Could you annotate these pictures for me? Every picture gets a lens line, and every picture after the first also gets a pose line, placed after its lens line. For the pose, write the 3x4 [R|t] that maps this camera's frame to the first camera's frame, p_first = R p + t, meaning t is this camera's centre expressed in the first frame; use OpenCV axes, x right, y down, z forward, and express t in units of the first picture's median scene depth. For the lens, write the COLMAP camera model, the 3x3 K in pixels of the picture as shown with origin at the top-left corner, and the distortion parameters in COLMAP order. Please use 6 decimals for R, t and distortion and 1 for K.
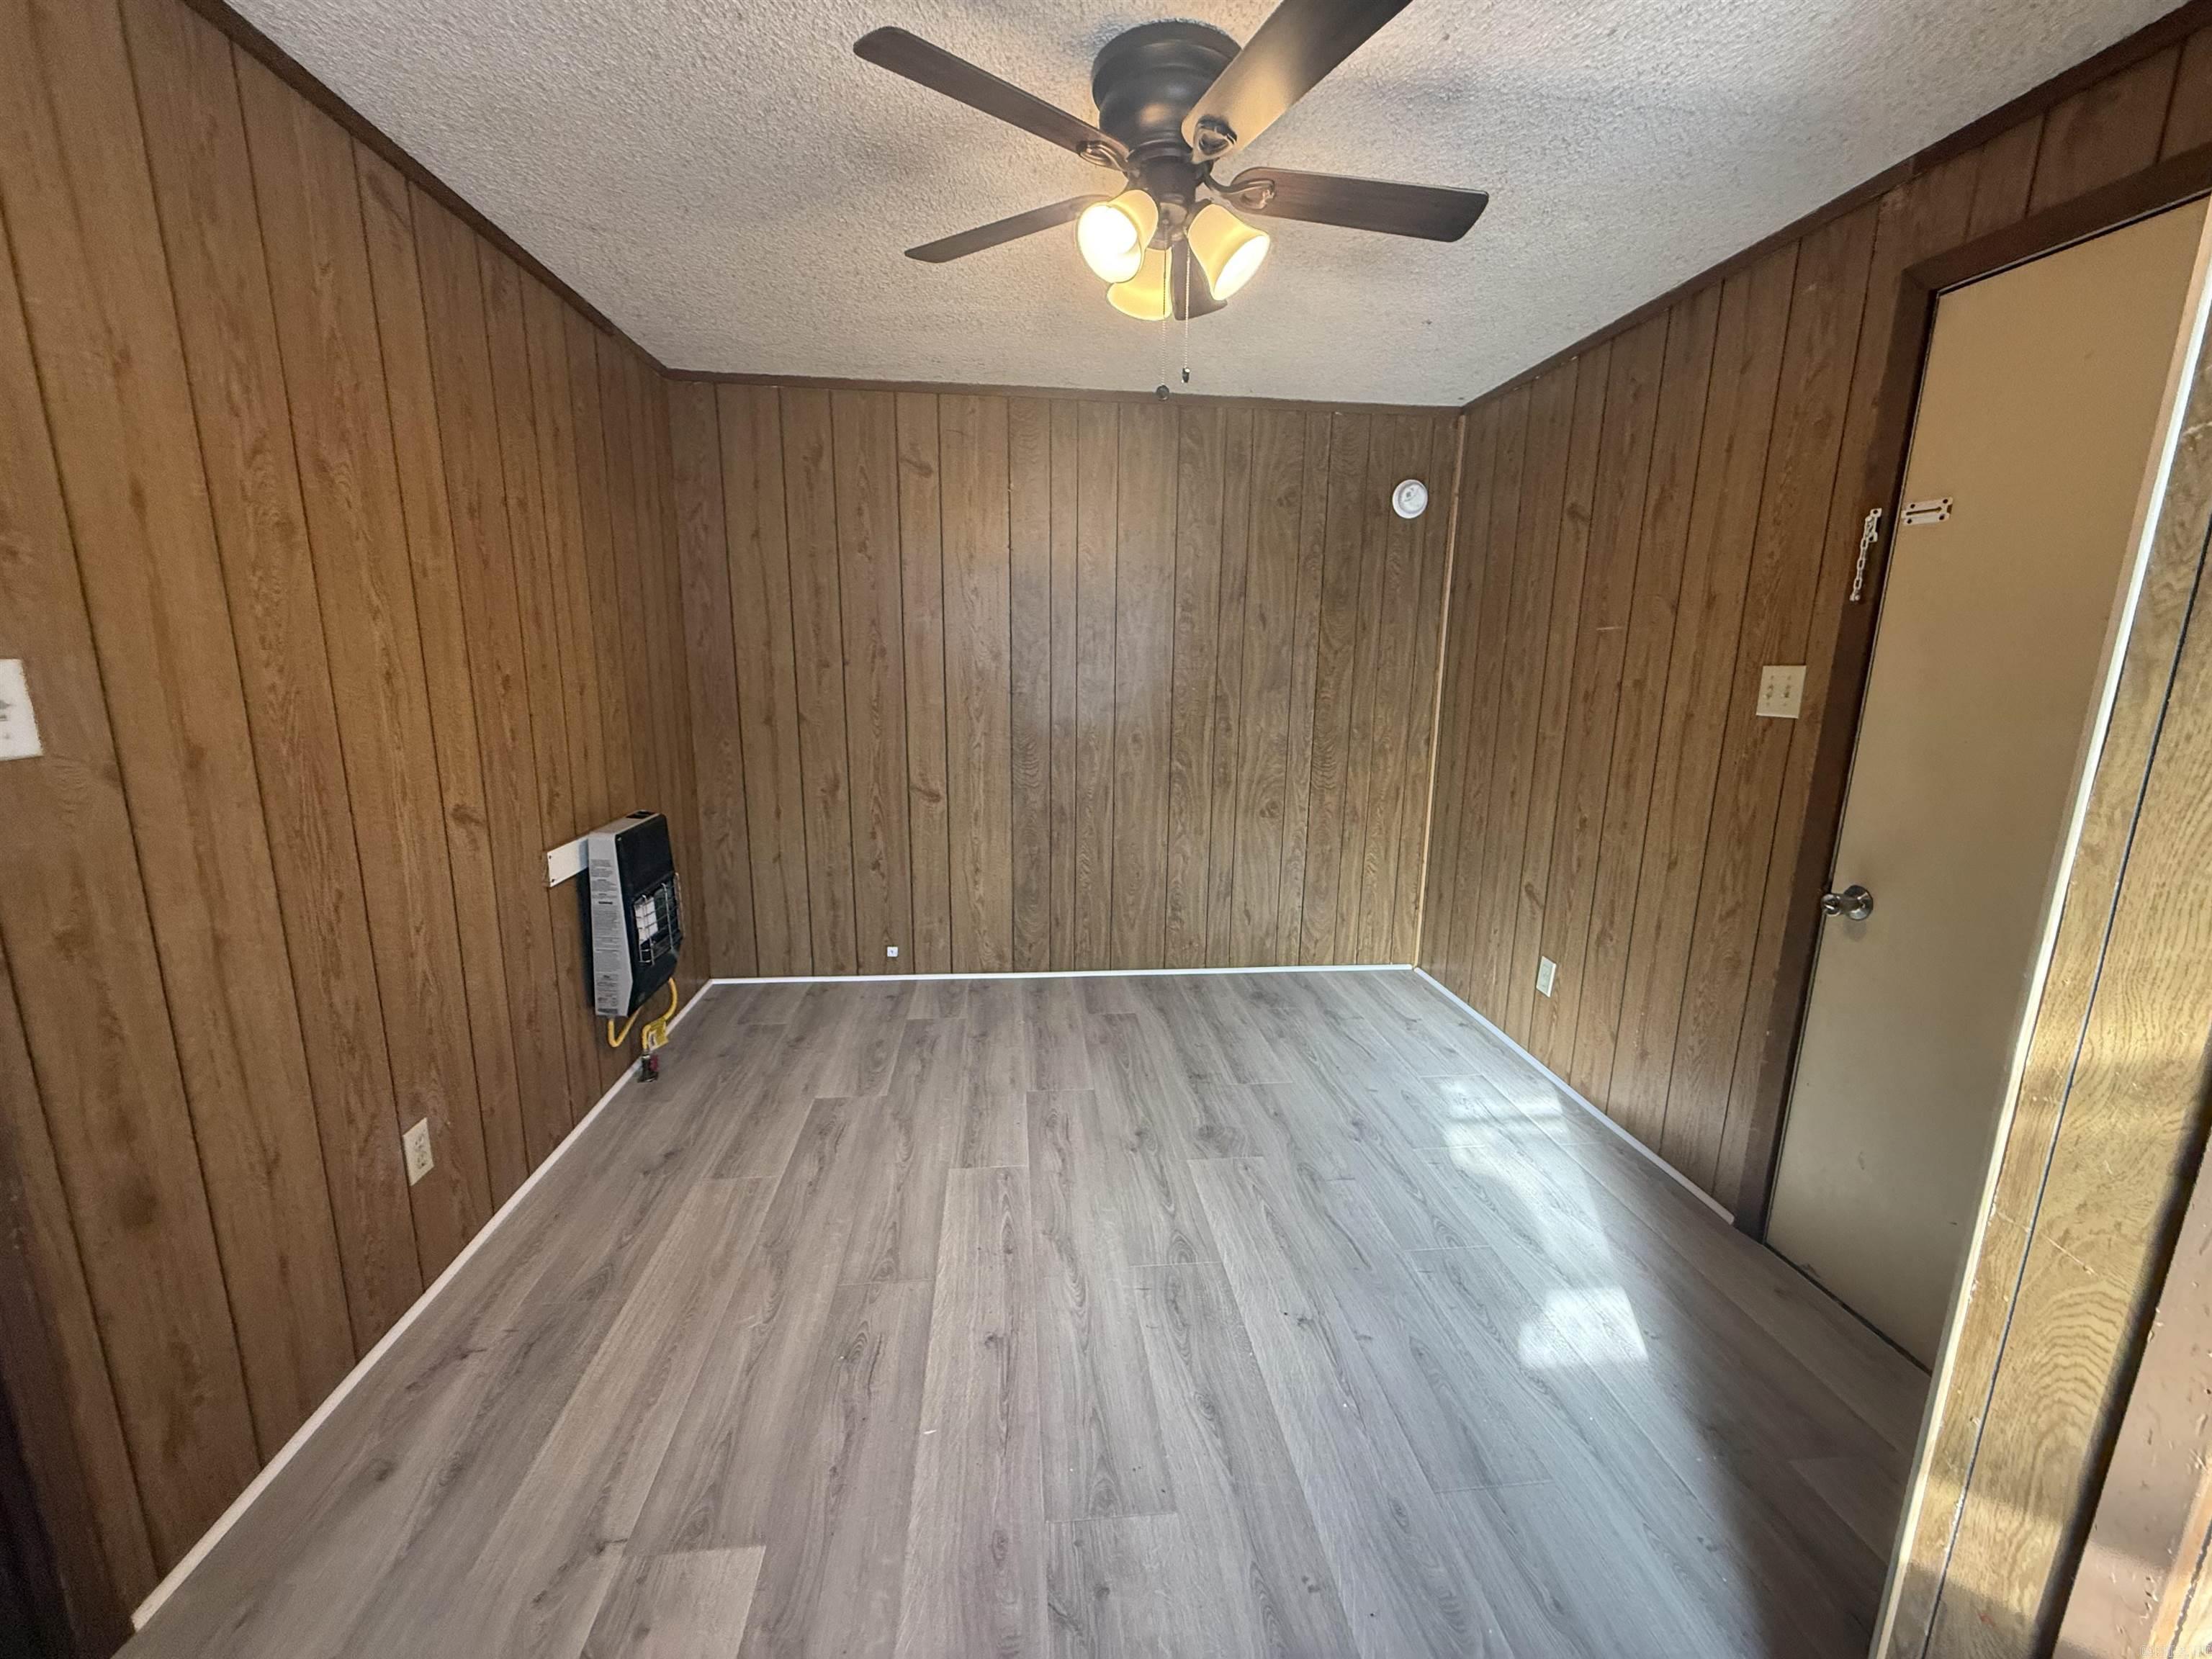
lens RADIAL K [[876.9, 0, 1103.4], [0, 876.9, 836.5], [0, 0, 1]] dist [-0.000121, -0.000059]
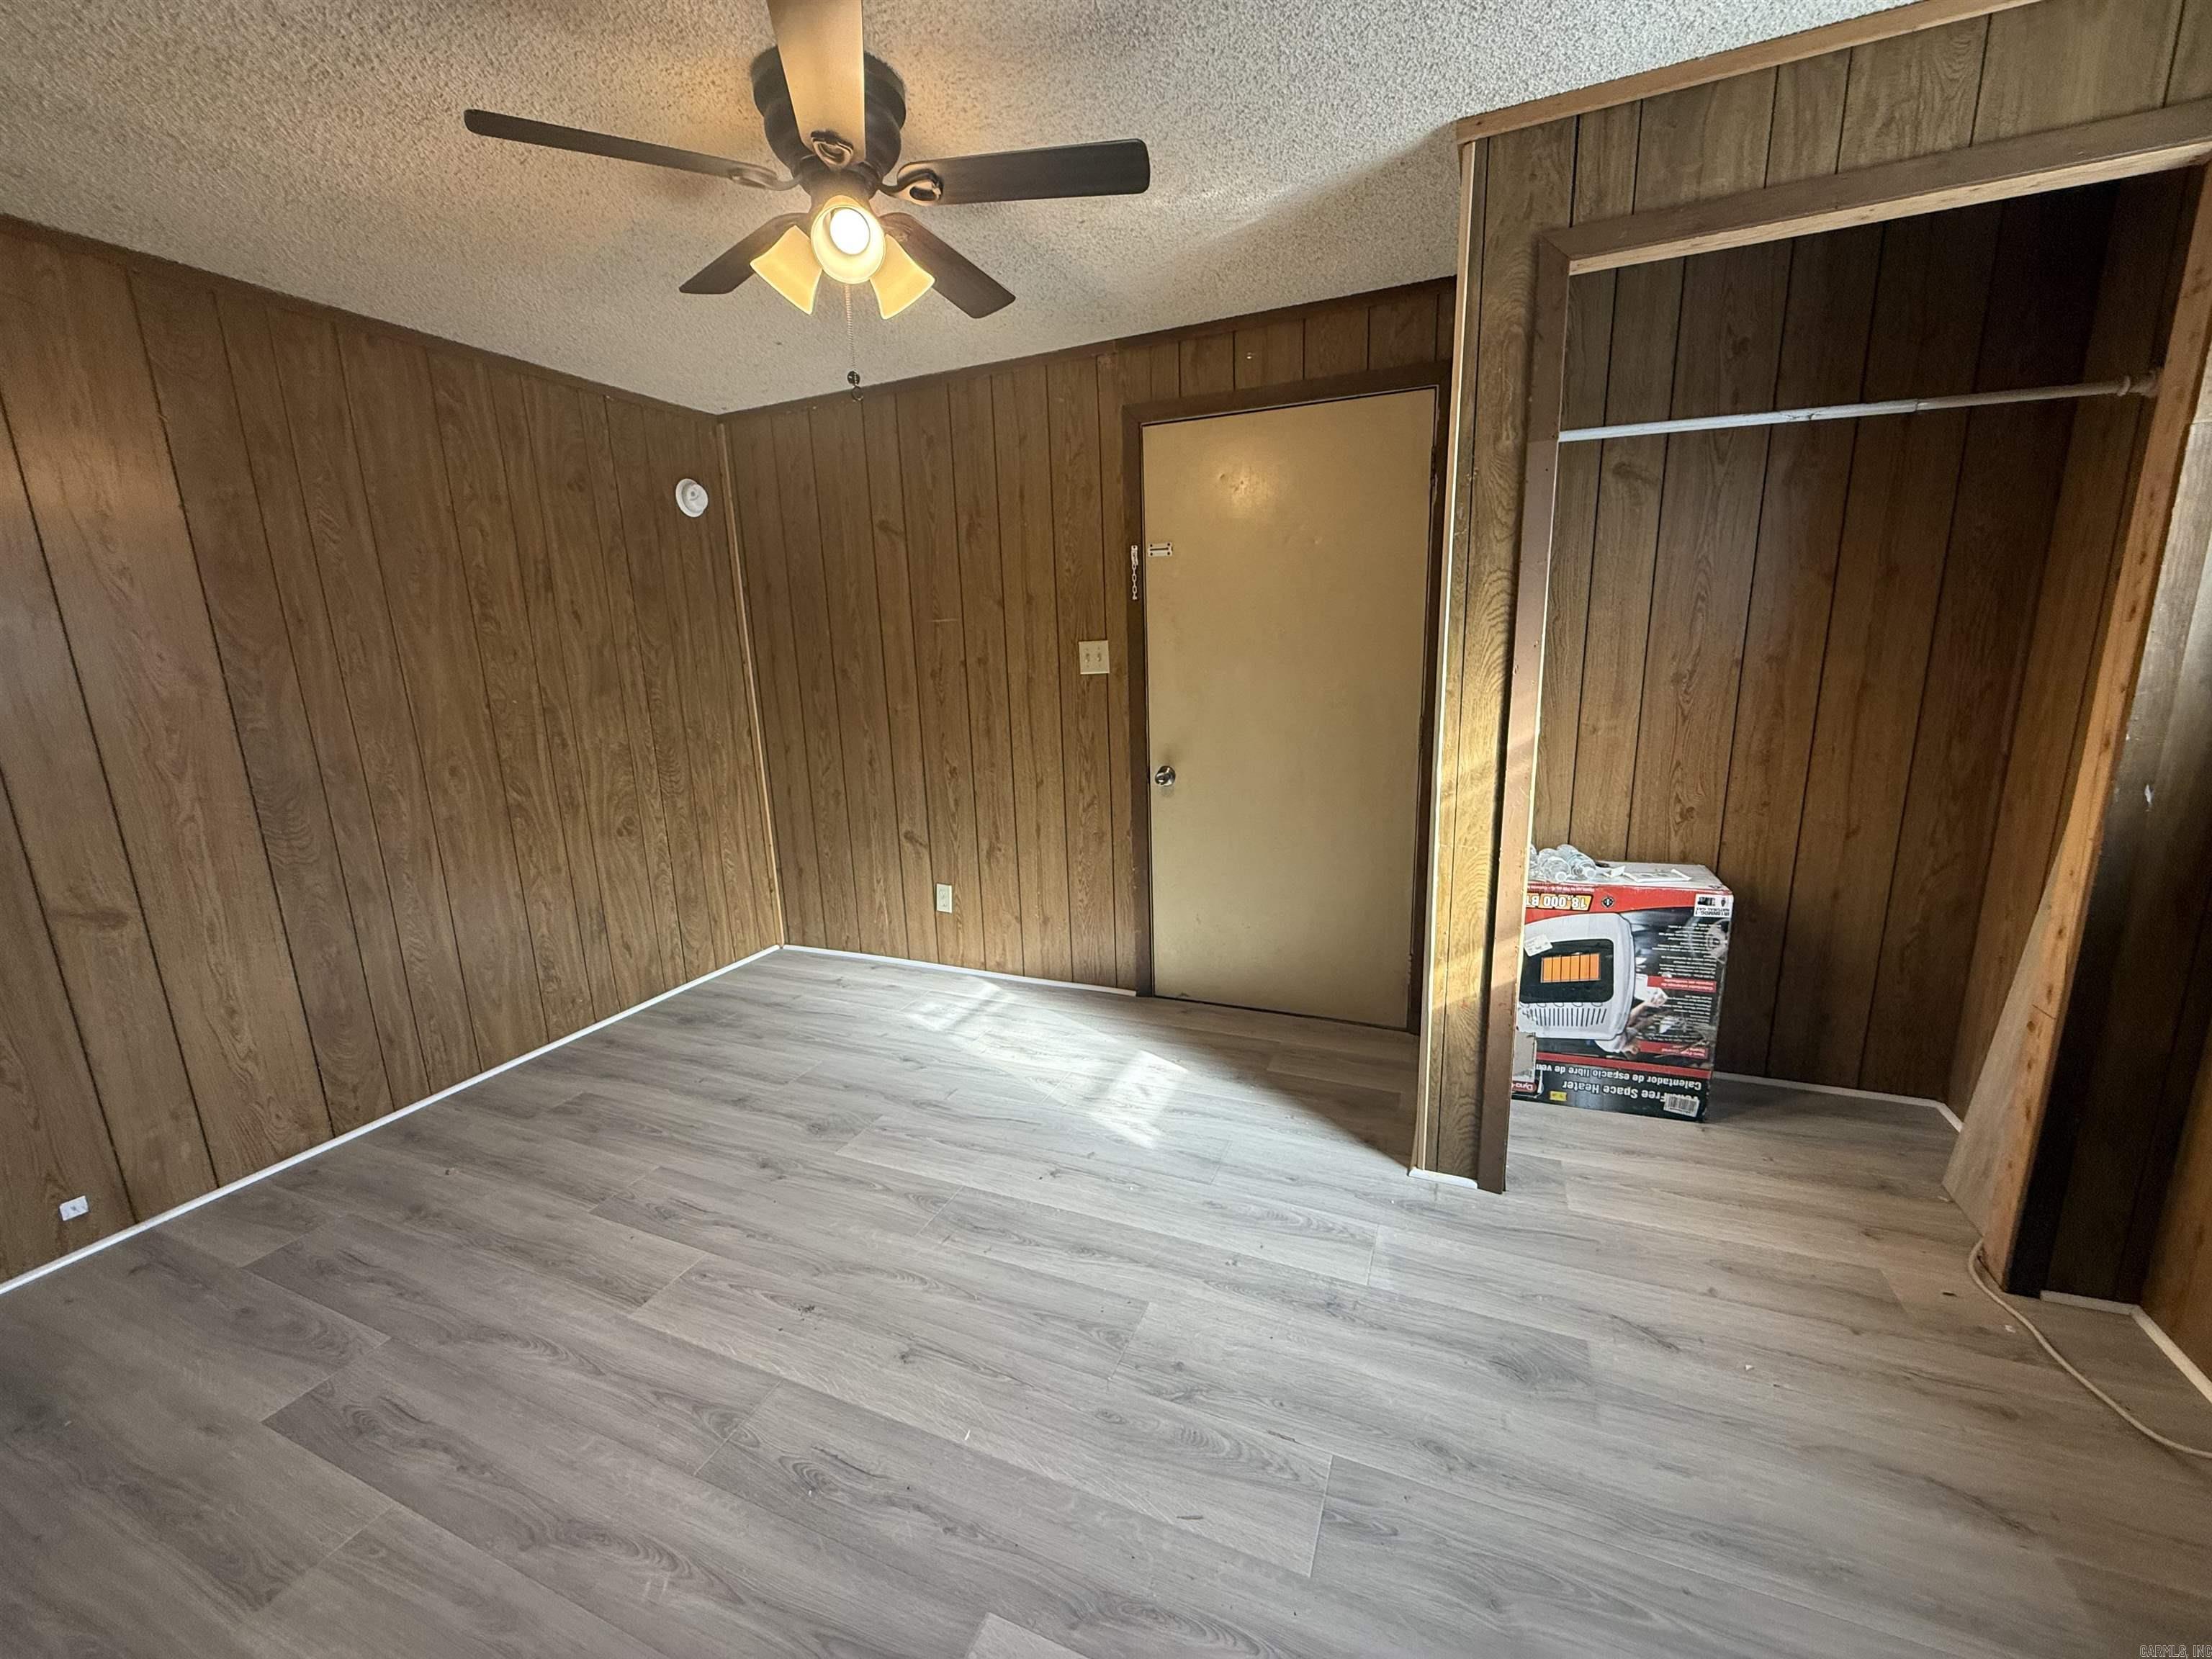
lens RADIAL K [[876.9, 0, 1095.6], [0, 876.9, 835.8], [0, 0, 1]] dist [-0.000121, -0.000059]
pose [[0.489990, -0.215775, 0.844601, -0.446010], [0.220073, 0.968117, 0.119657, -0.030667], [-0.843491, 0.127244, 0.521854, 0.155177]]
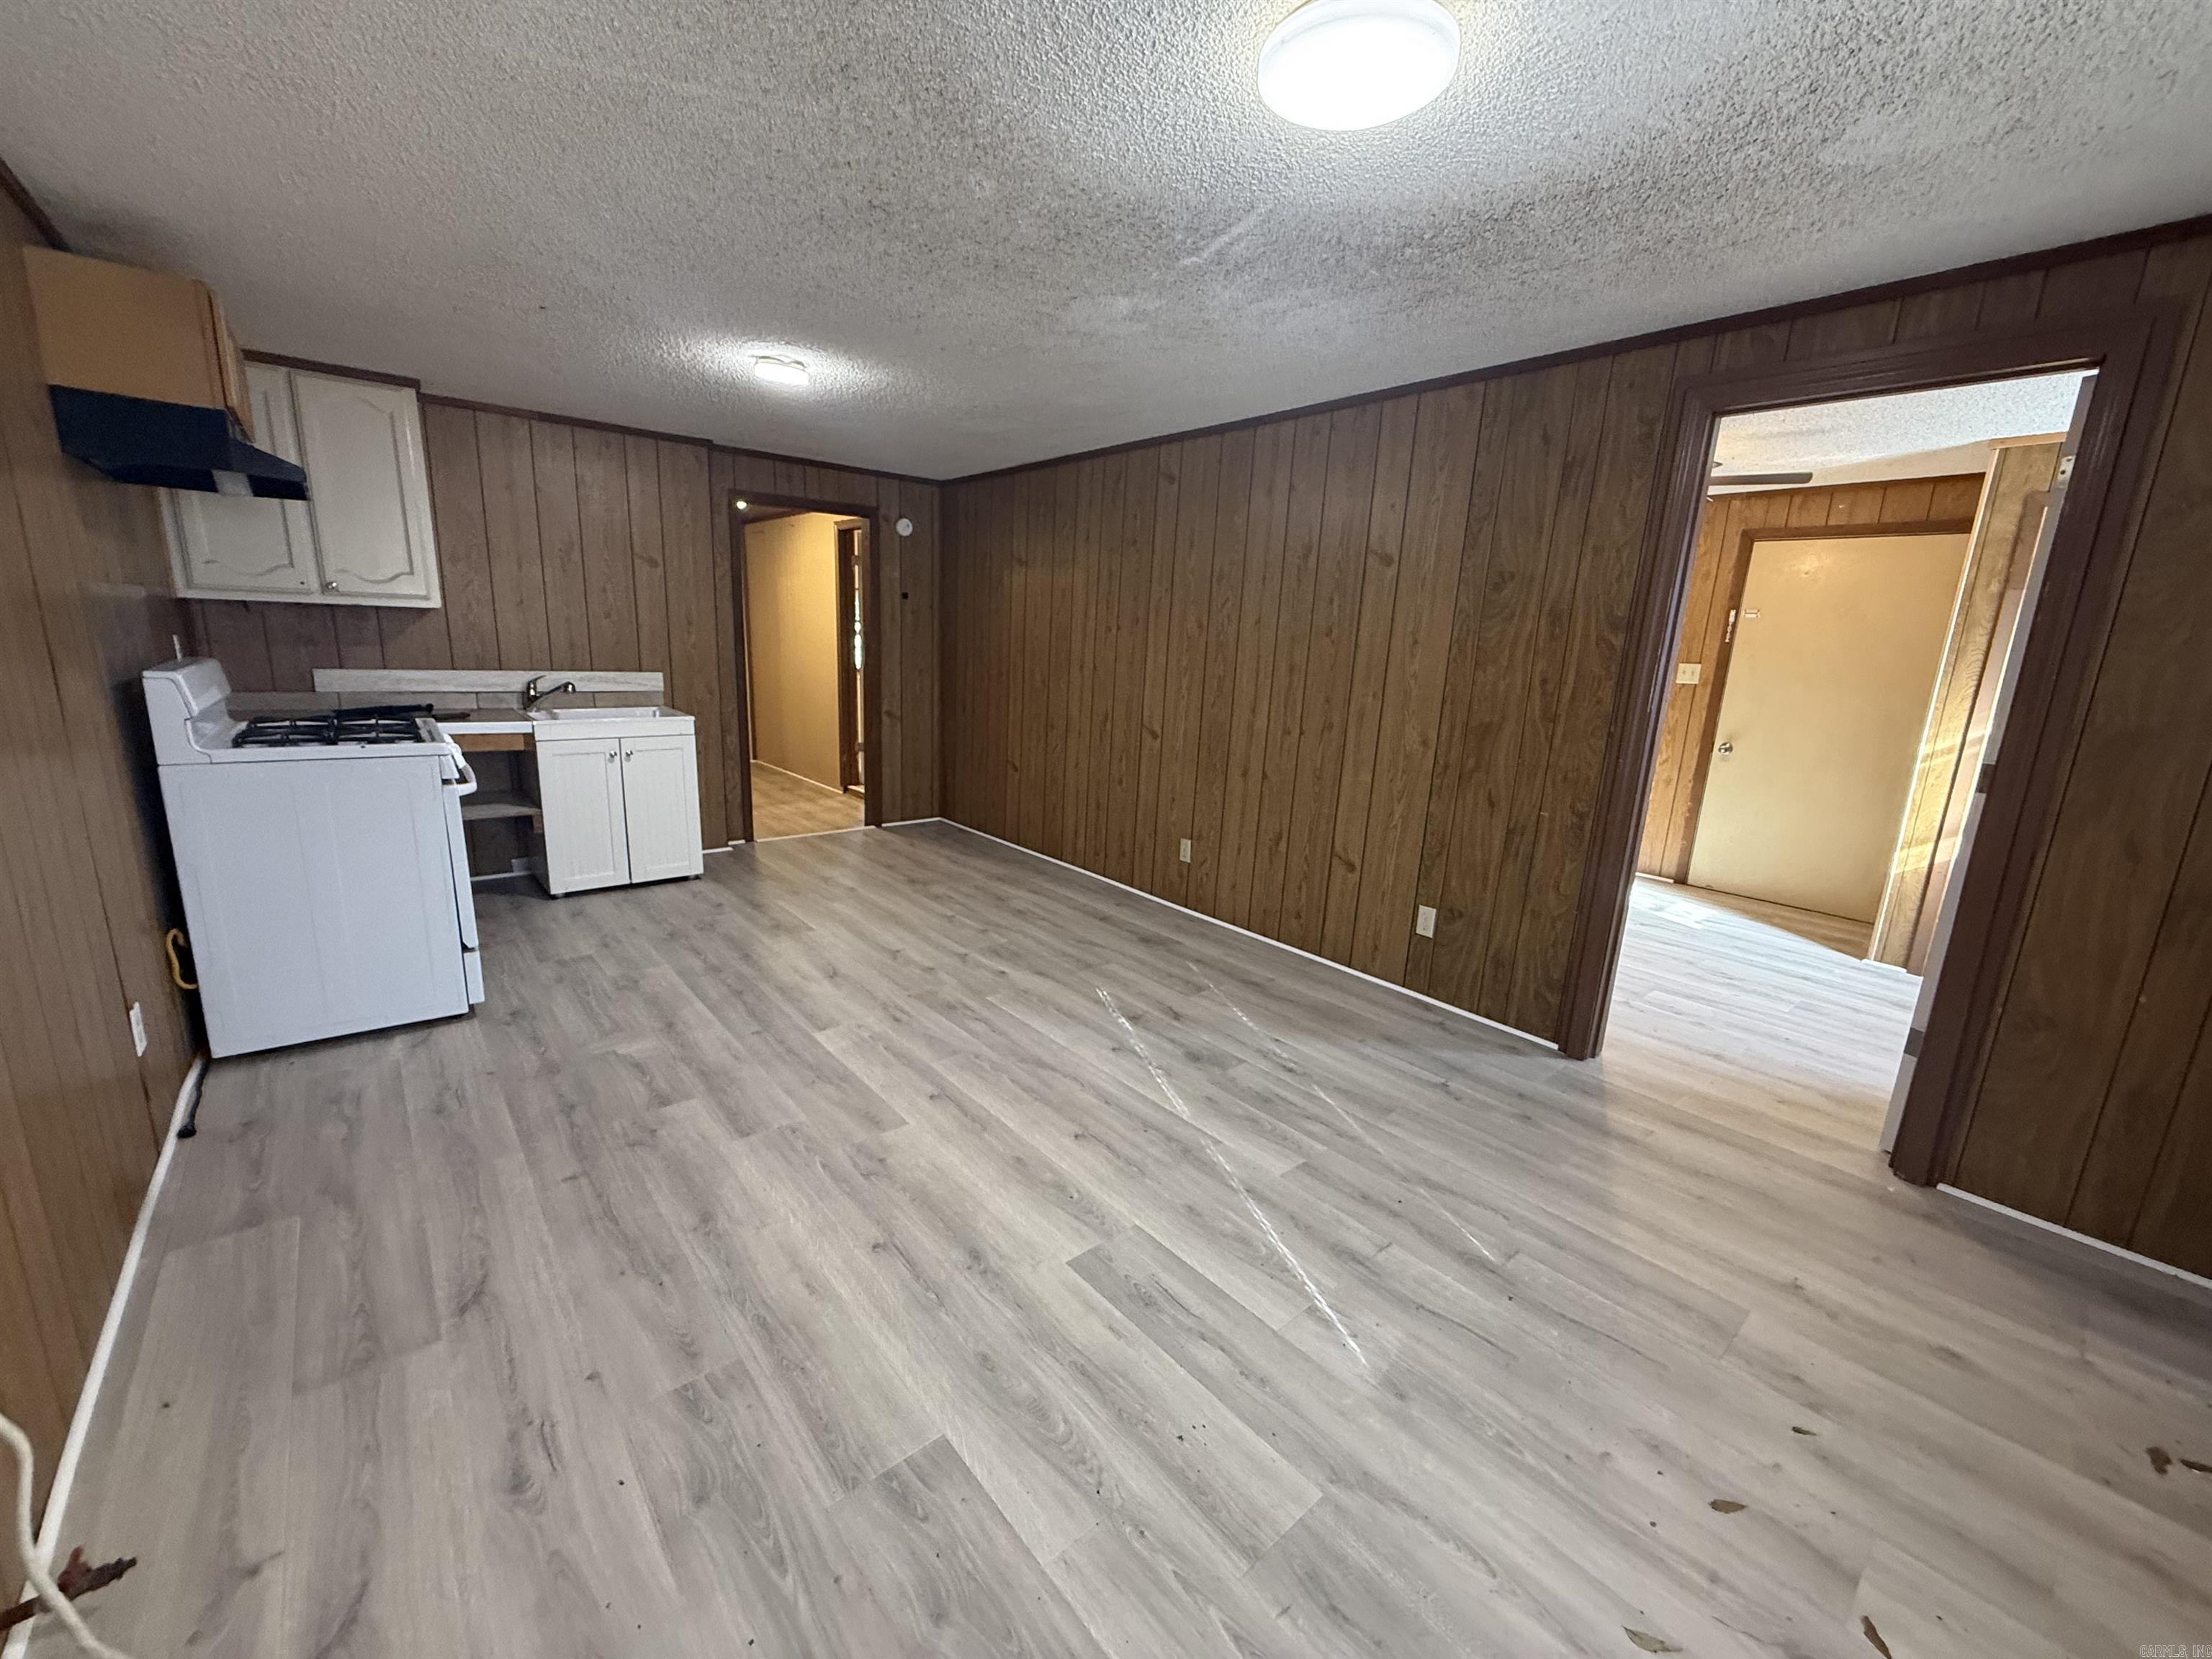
lens RADIAL K [[876.9, 0, 1098.8], [0, 876.9, 831.7], [0, 0, 1]] dist [-0.000121, -0.000059]
pose [[0.828340, -0.101148, 0.551019, -1.569600], [0.085384, 0.994869, 0.054267, 0.010250], [-0.553681, 0.002097, 0.832726, -0.152457]]
